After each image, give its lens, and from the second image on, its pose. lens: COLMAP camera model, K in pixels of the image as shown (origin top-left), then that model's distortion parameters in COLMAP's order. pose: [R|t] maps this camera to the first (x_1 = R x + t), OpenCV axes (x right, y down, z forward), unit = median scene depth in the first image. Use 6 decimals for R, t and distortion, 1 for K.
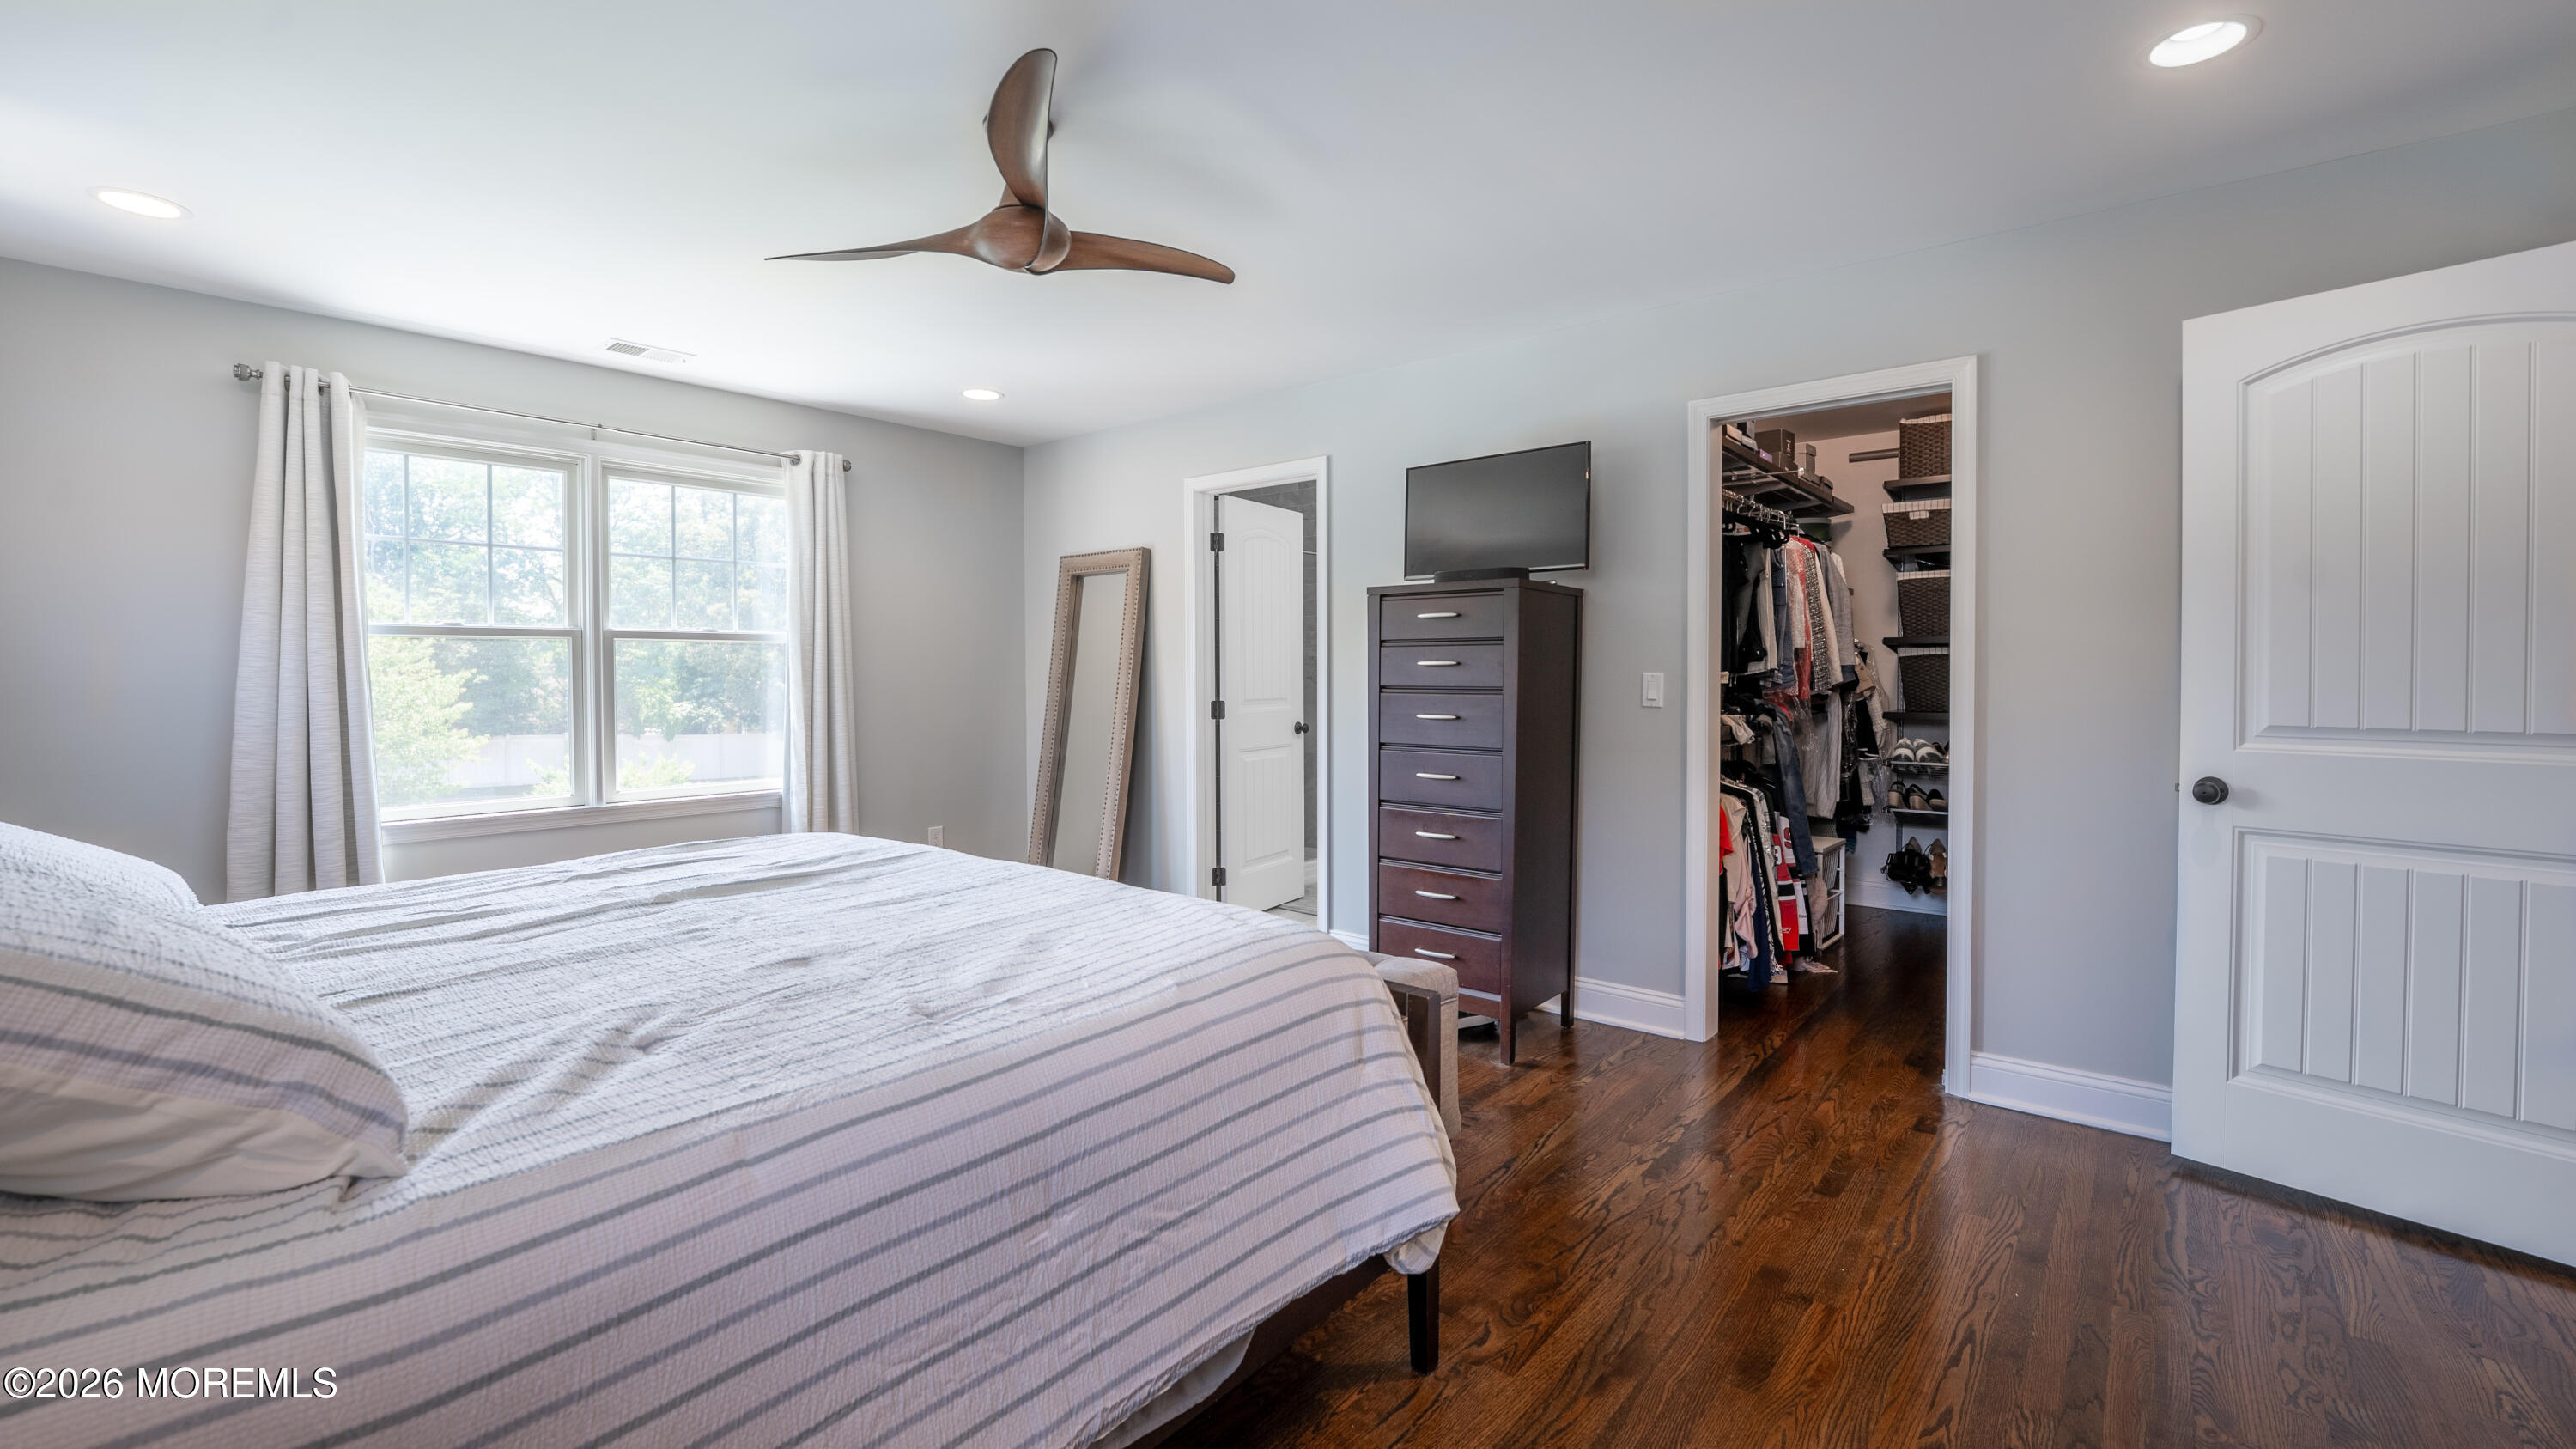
lens RADIAL K [[1077.9, 0, 1287.0], [0, 1077.9, 691.6], [0, 0, 1]] dist [-0.000116, 0.000033]
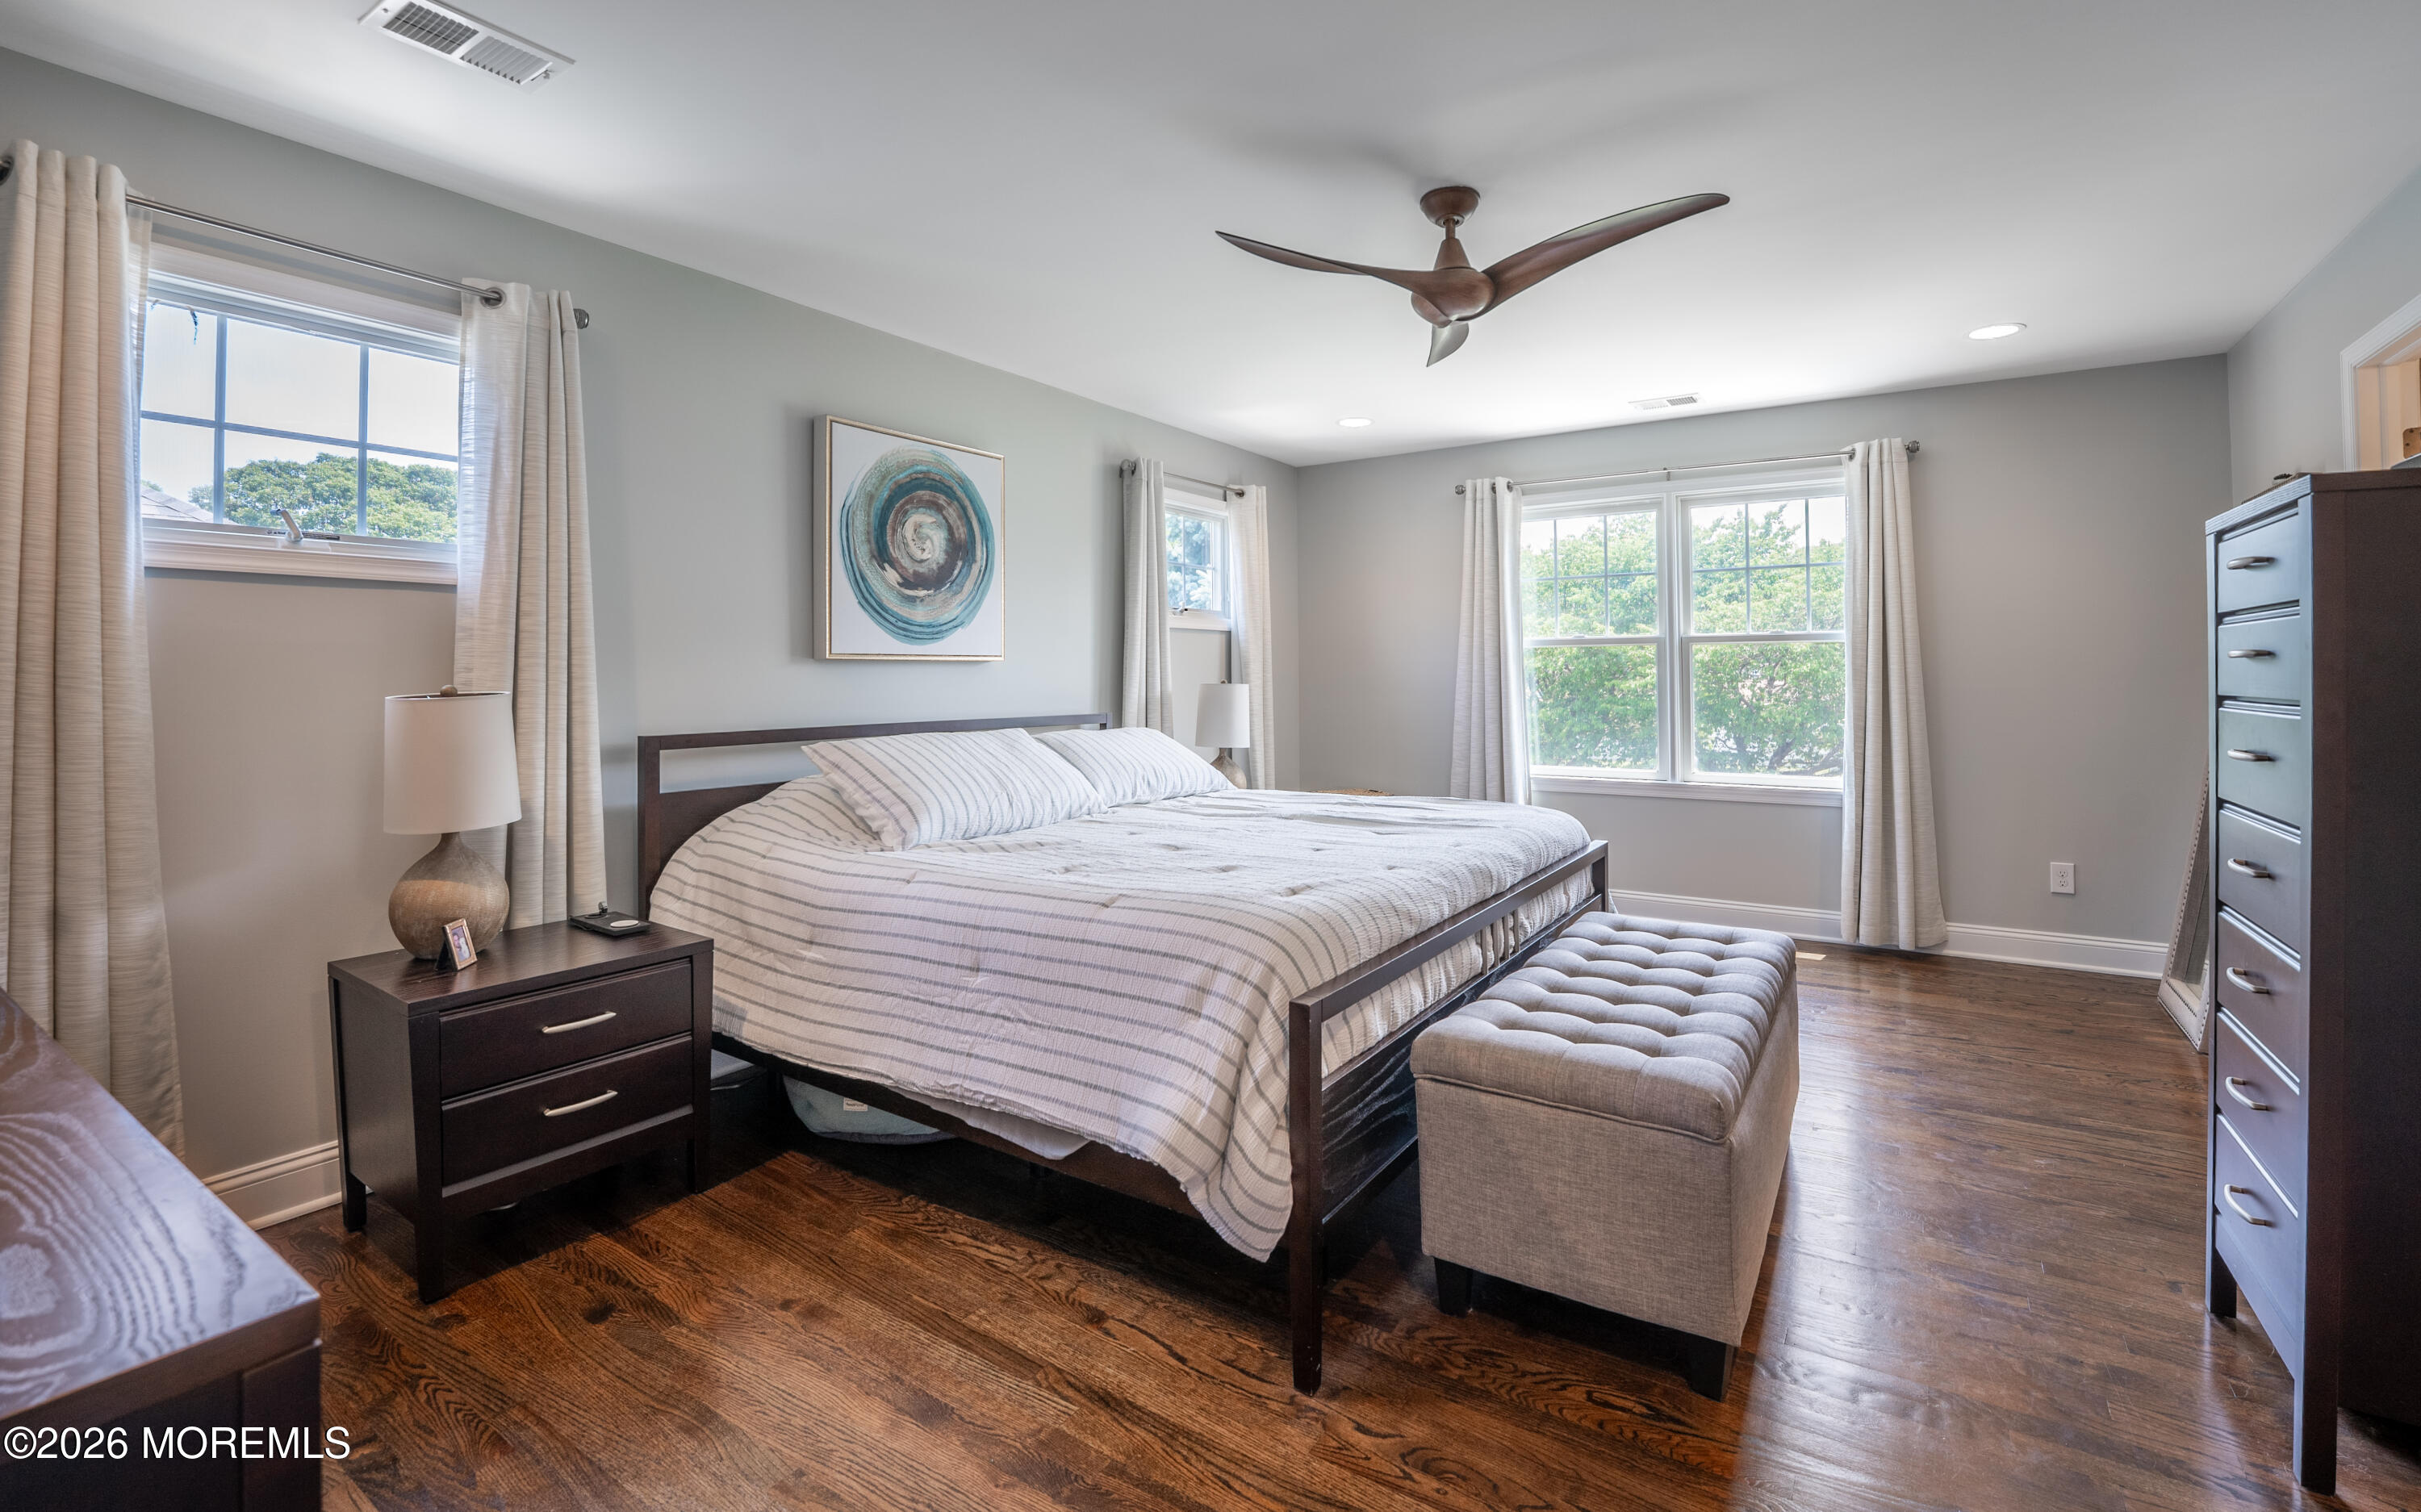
lens RADIAL K [[1062.1, 0, 1210.4], [0, 1062.1, 656.0], [0, 0, 1]] dist [-0.000921, -0.000115]
pose [[0.107020, -0.011076, -0.994195, 0.607937], [-0.018430, 0.999744, -0.013122, -0.012192], [0.994086, 0.019727, 0.106788, 0.448243]]
